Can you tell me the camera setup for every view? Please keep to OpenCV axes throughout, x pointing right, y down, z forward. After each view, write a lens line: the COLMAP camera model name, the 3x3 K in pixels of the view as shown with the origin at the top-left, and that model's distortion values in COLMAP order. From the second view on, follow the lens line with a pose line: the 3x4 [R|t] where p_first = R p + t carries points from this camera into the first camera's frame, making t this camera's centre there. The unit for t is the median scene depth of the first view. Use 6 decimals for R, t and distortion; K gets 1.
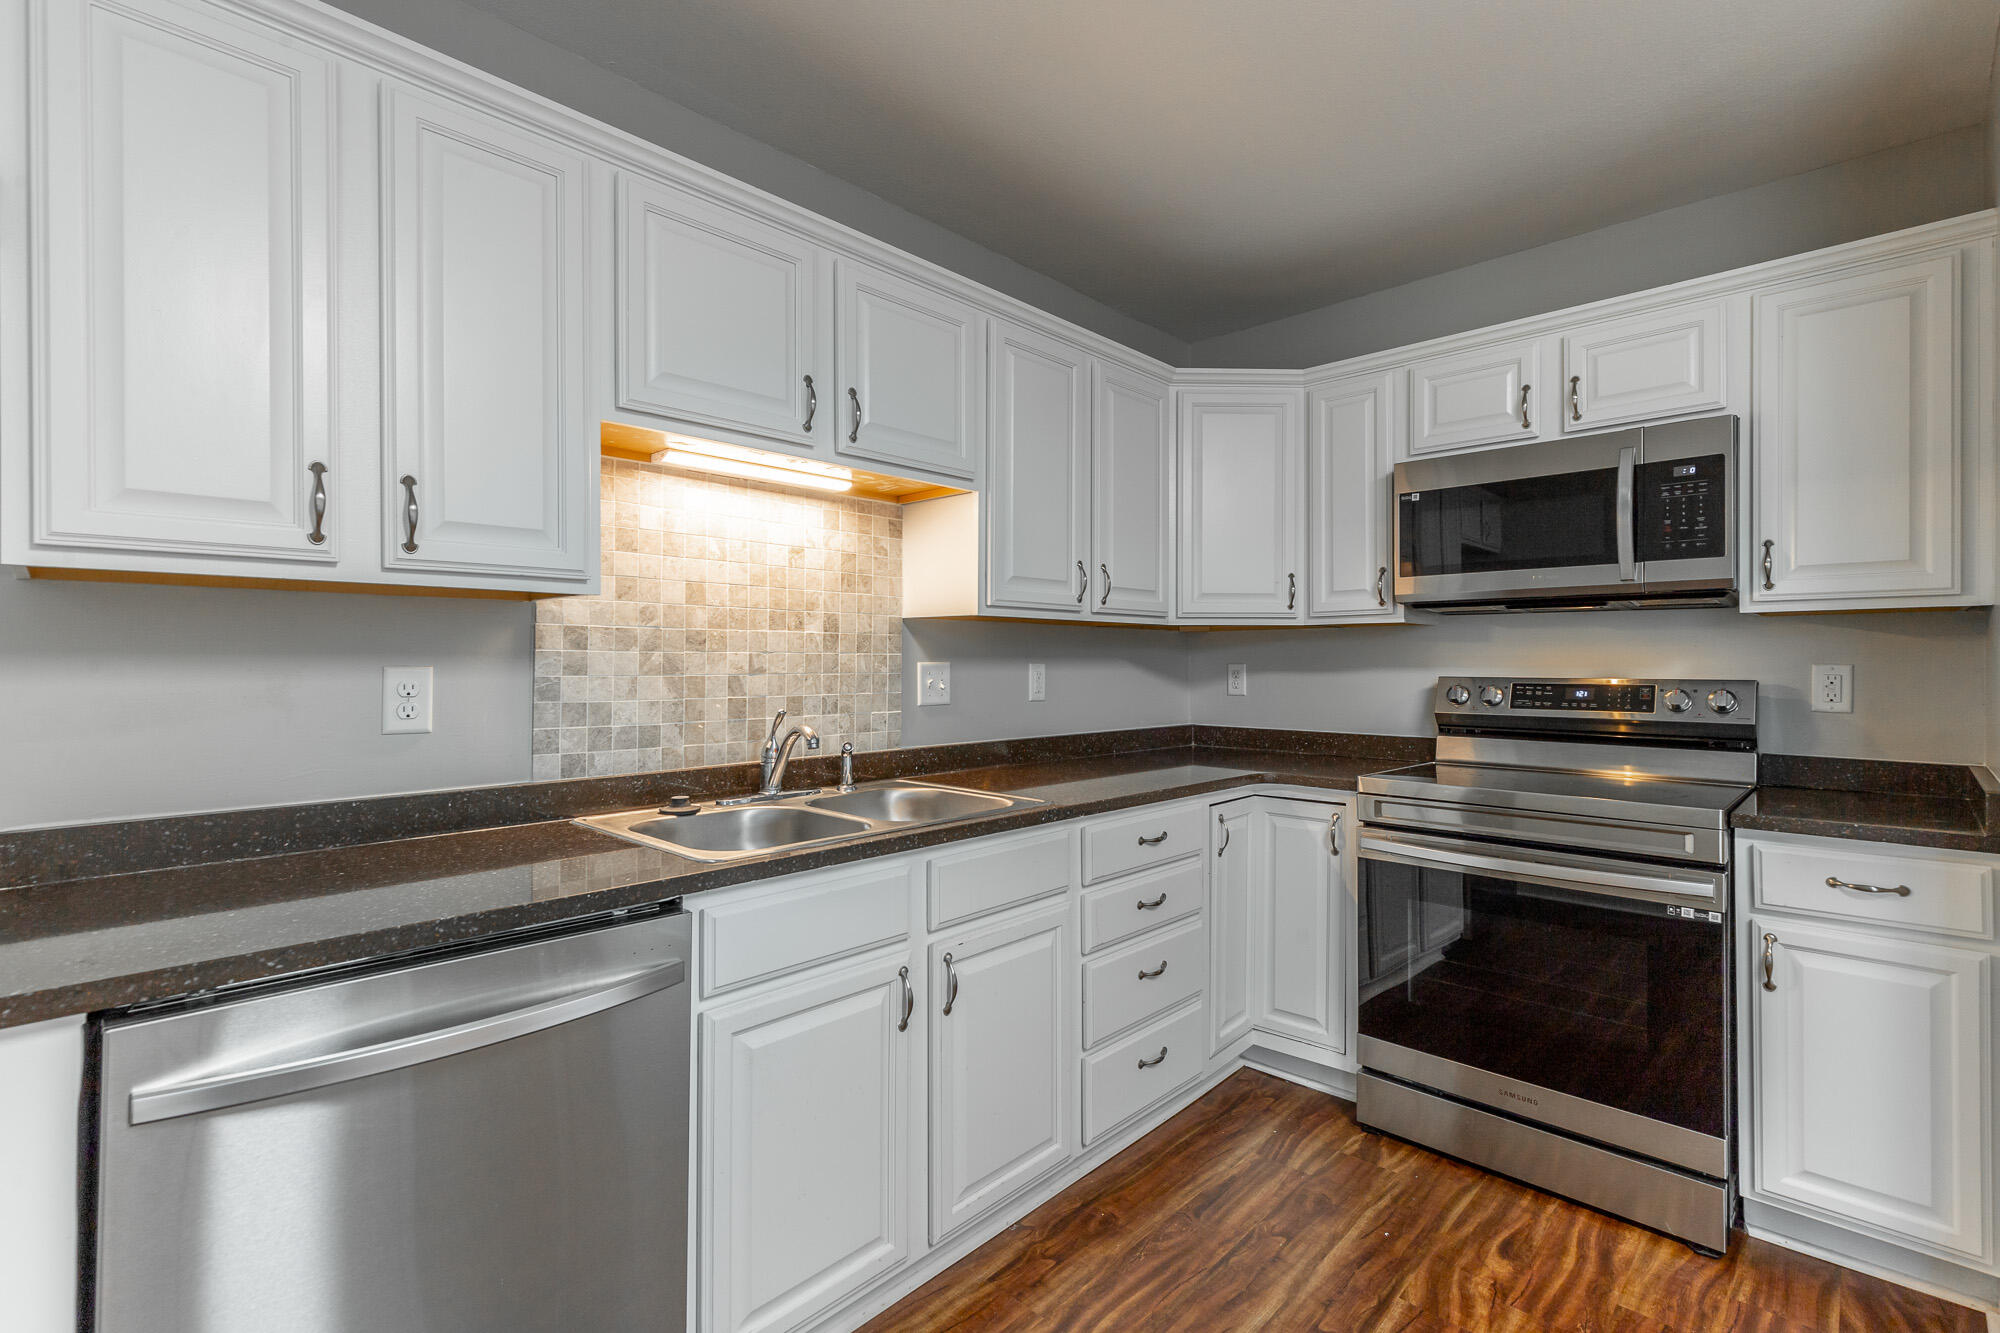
lens RADIAL K [[905.1, 0, 1012.7], [0, 905.1, 661.4], [0, 0, 1]] dist [0.007944, -0.001102]
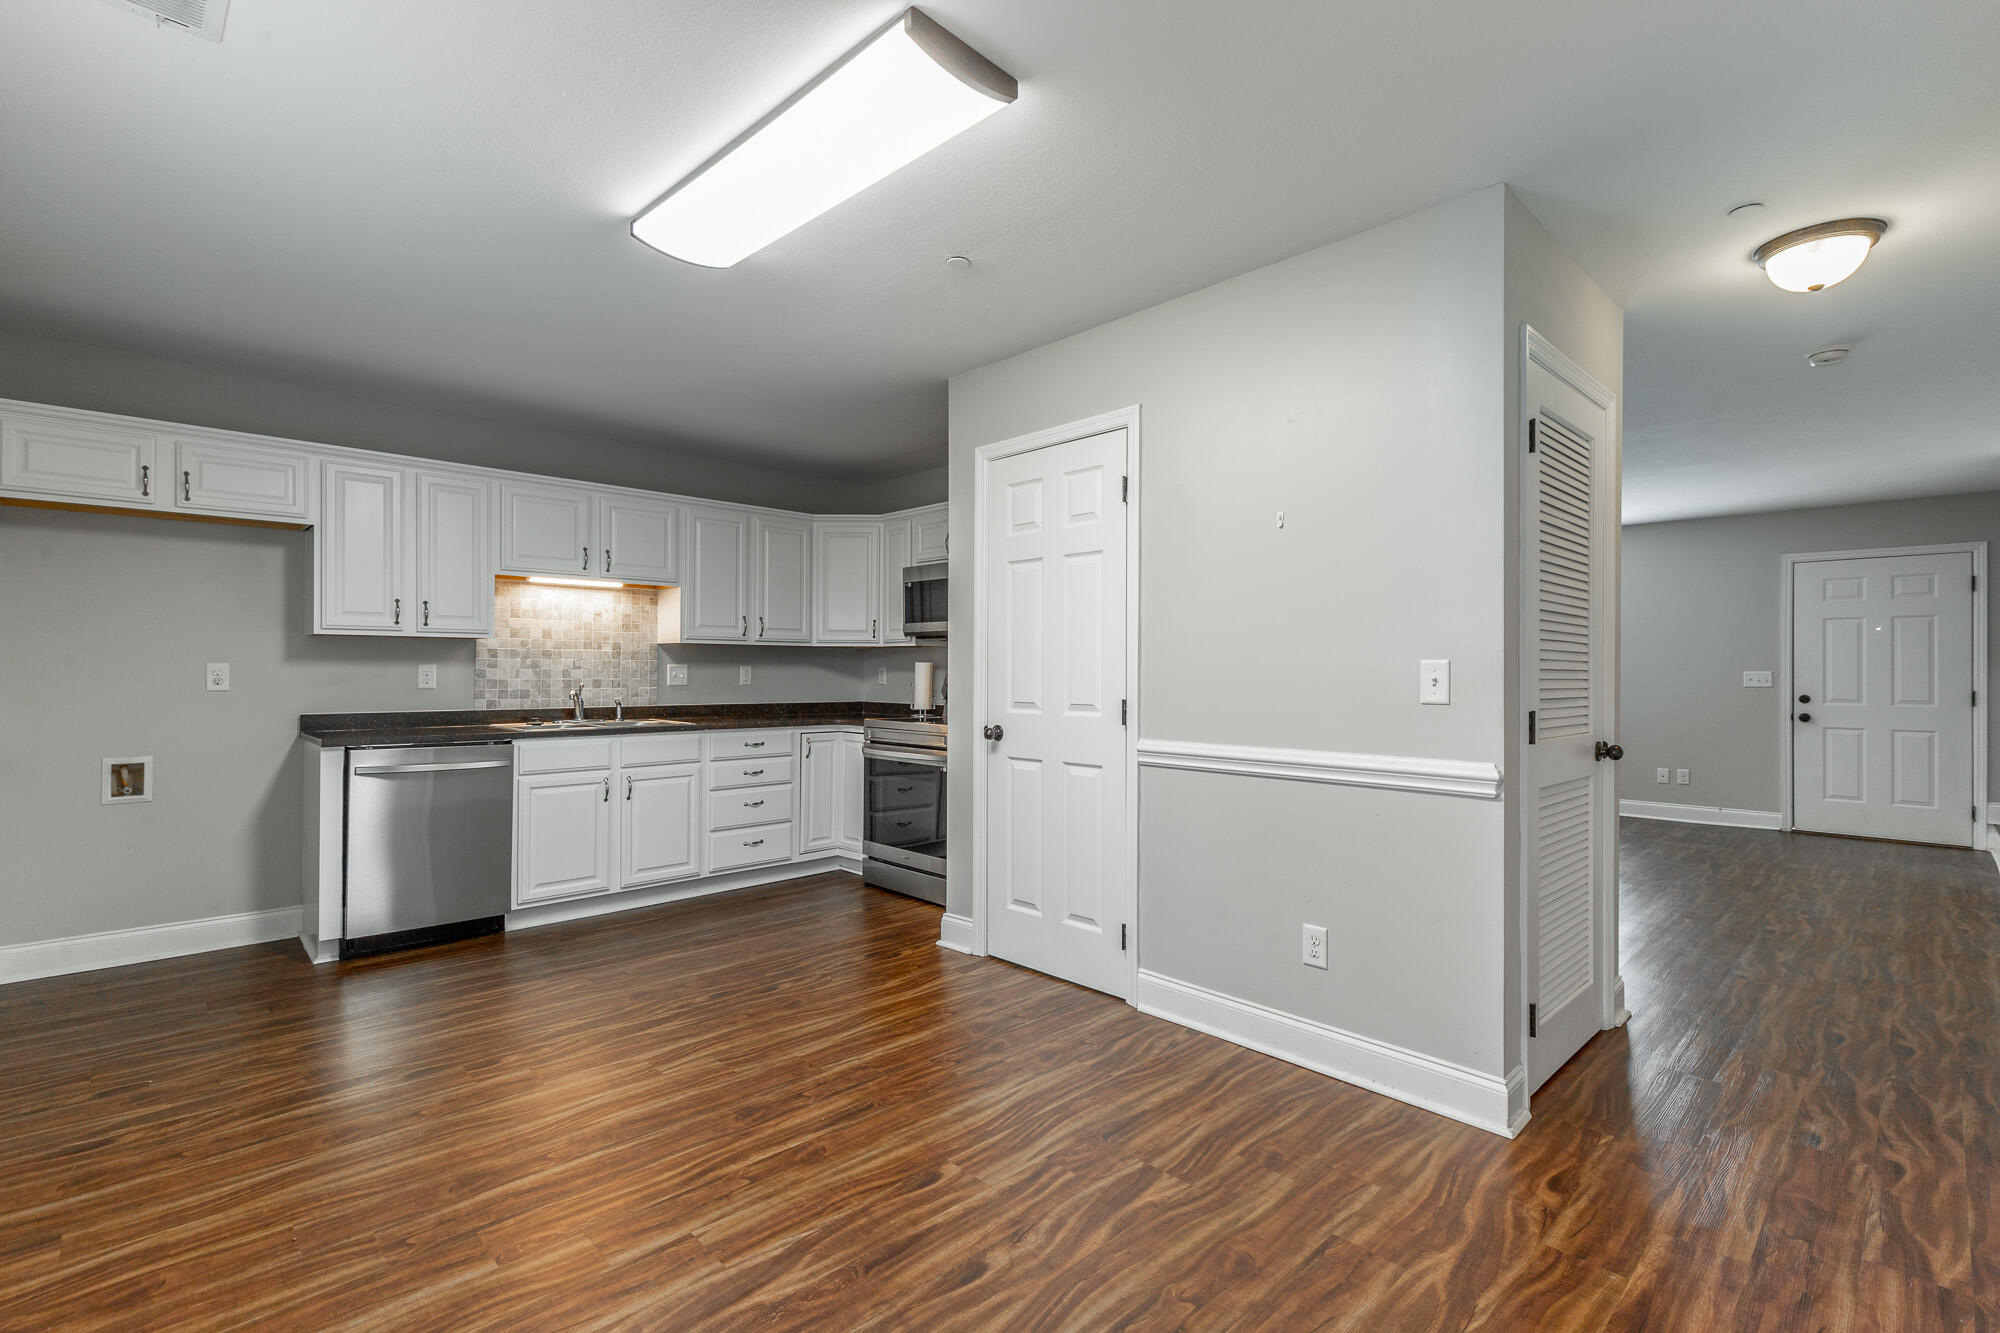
lens RADIAL K [[901.3, 0, 984.1], [0, 901.3, 669.5], [0, 0, 1]] dist [0.004839, 0.000063]
pose [[0.998441, 0.003736, -0.055689, 0.844587], [-0.003784, 0.999993, -0.000752, 0.012574], [0.055686, 0.000962, 0.998448, -1.178967]]
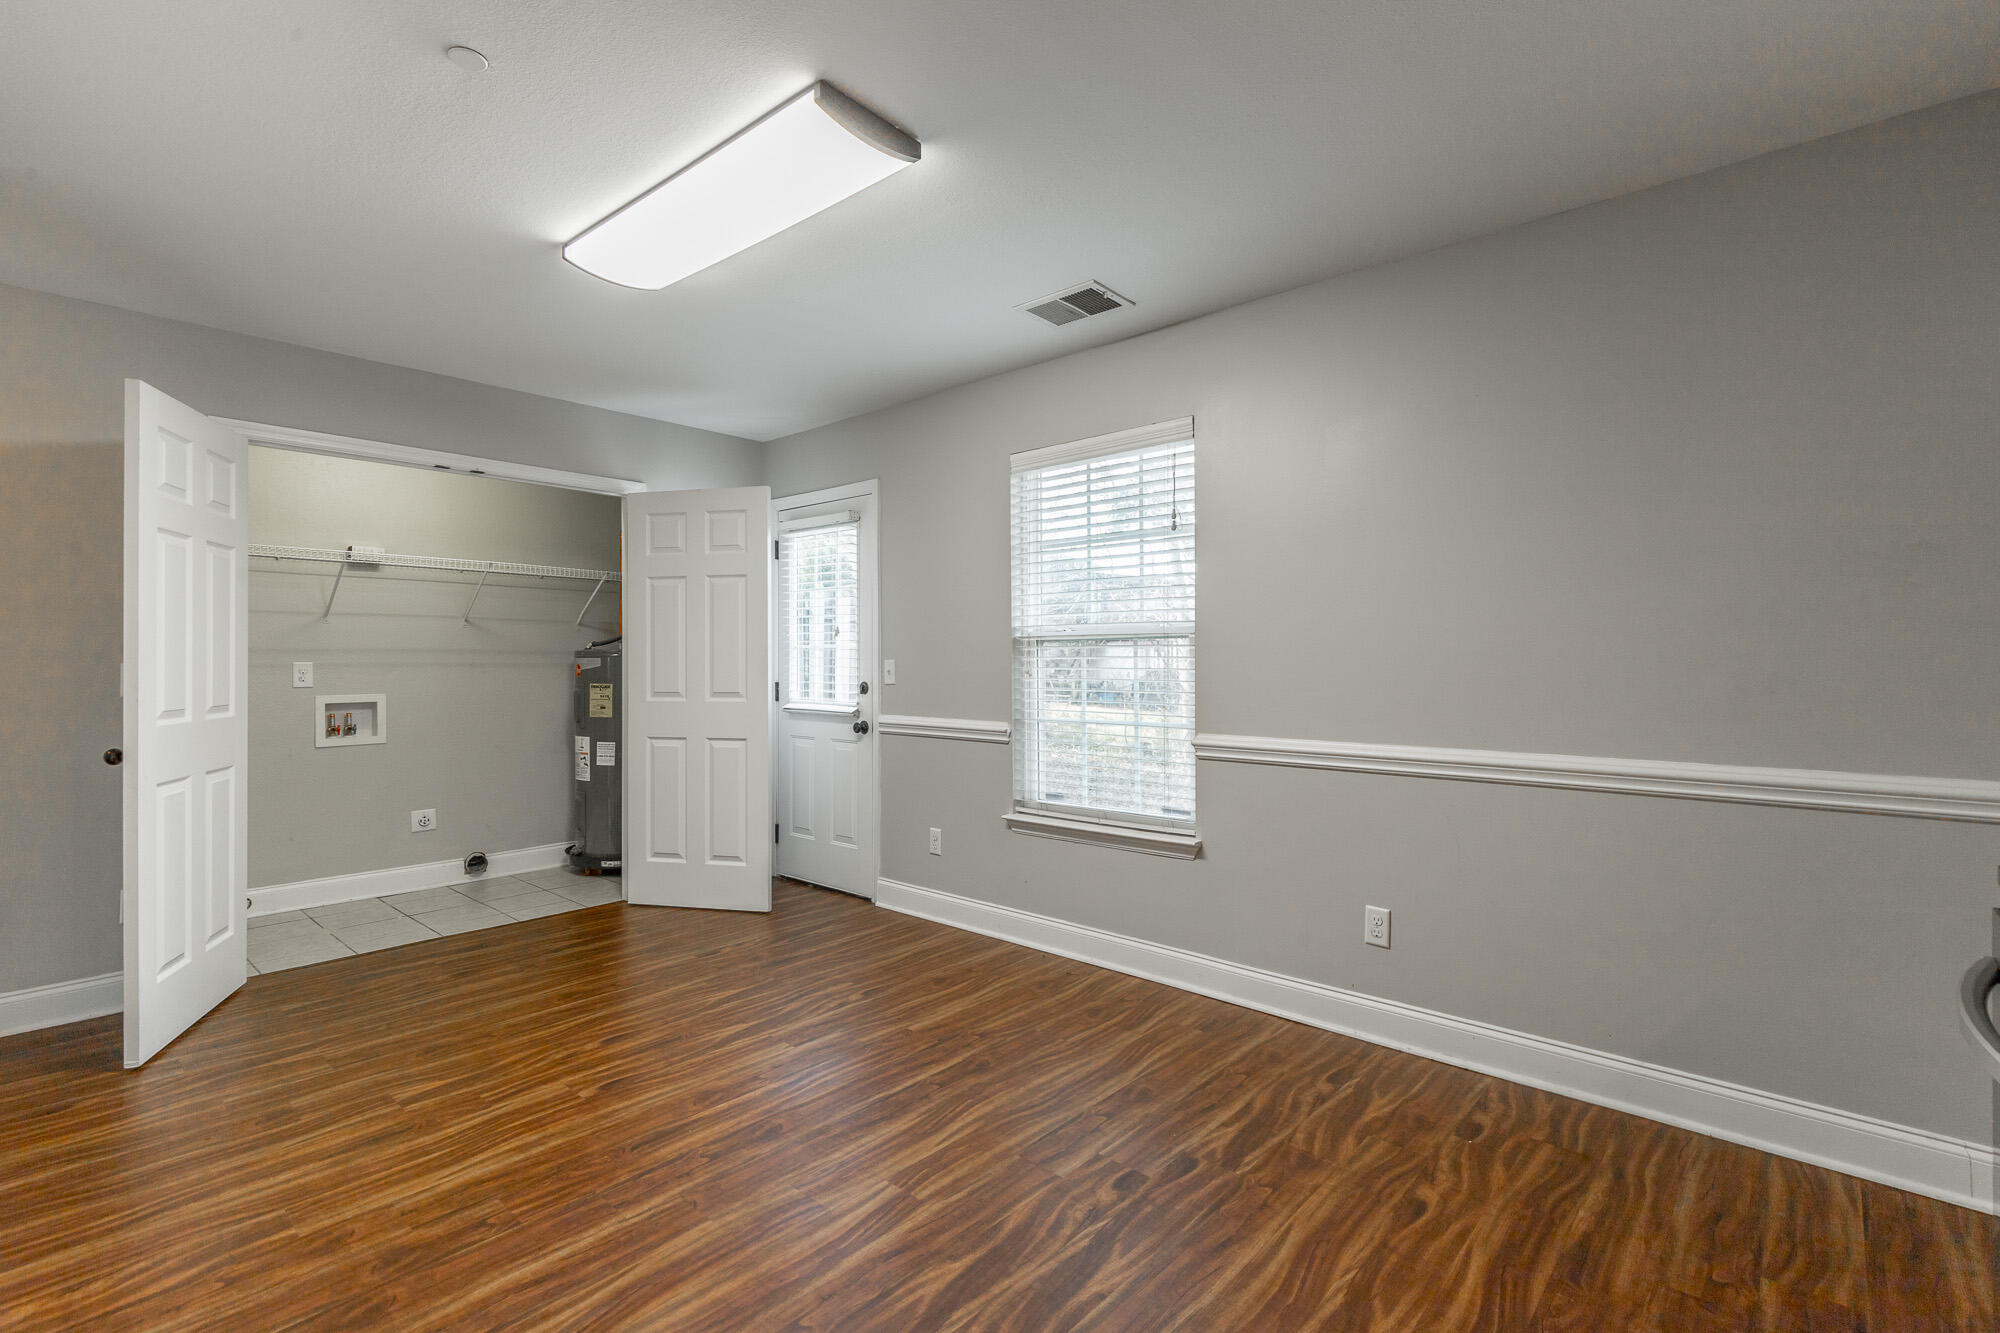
lens RADIAL K [[905.1, 0, 1012.7], [0, 905.1, 661.4], [0, 0, 1]] dist [0.007944, -0.001102]
pose [[-0.999588, 0.002878, -0.028561, 0.244302], [0.002959, 0.999992, -0.002793, 0.004768], [0.028553, -0.002876, -0.999588, 0.968726]]
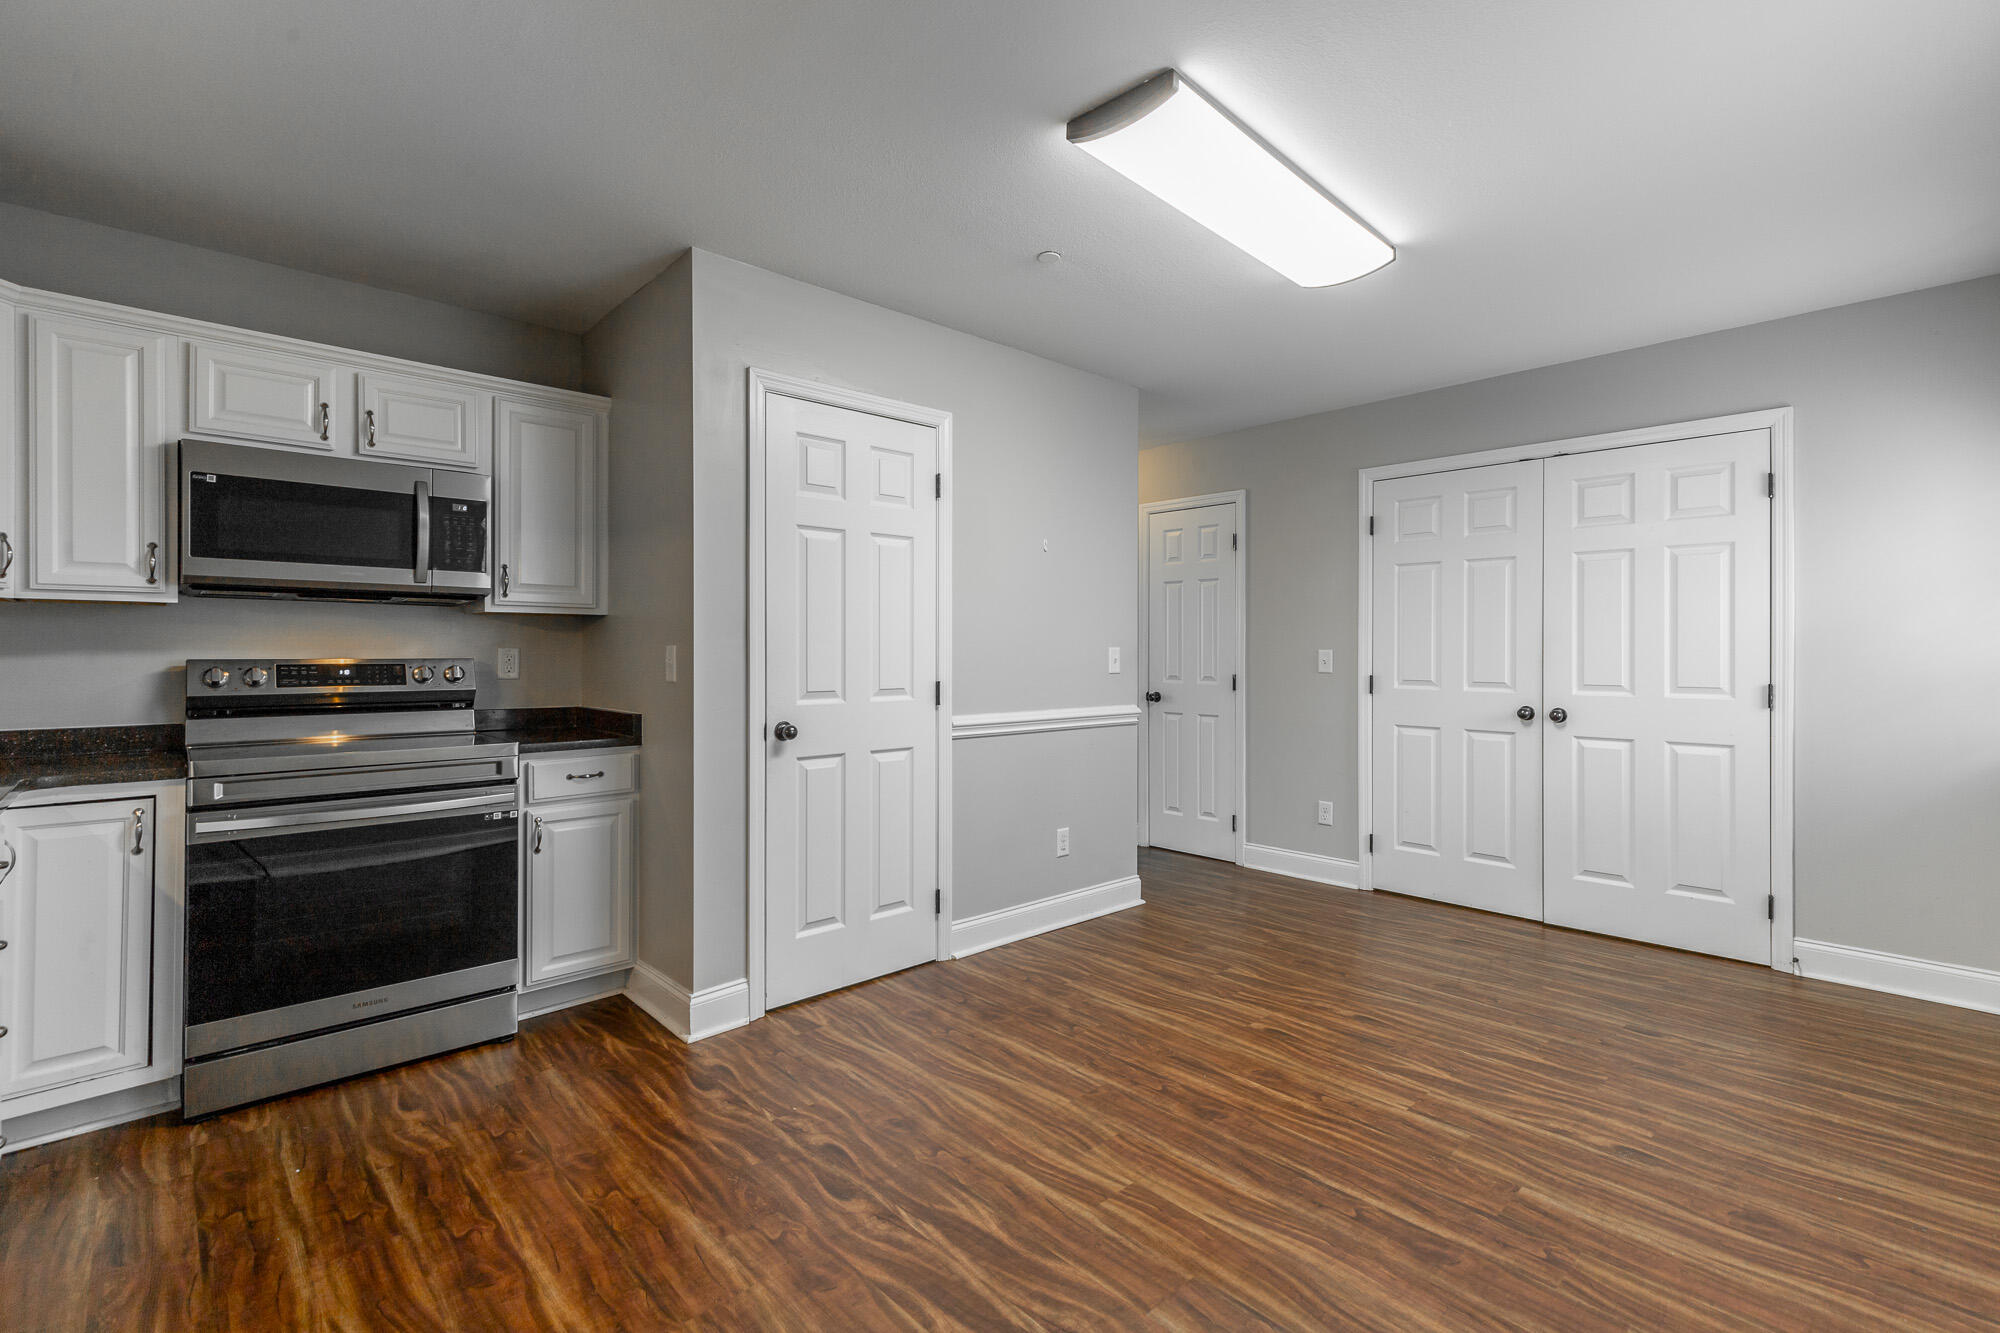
lens RADIAL K [[912.8, 0, 1014.8], [0, 912.8, 646.3], [0, 0, 1]] dist [0.004996, 0.000475]
pose [[0.057850, 0.004672, 0.998314, -0.594590], [-0.002733, 0.999986, -0.004521, 0.006026], [-0.998322, -0.002467, 0.057862, 0.068914]]
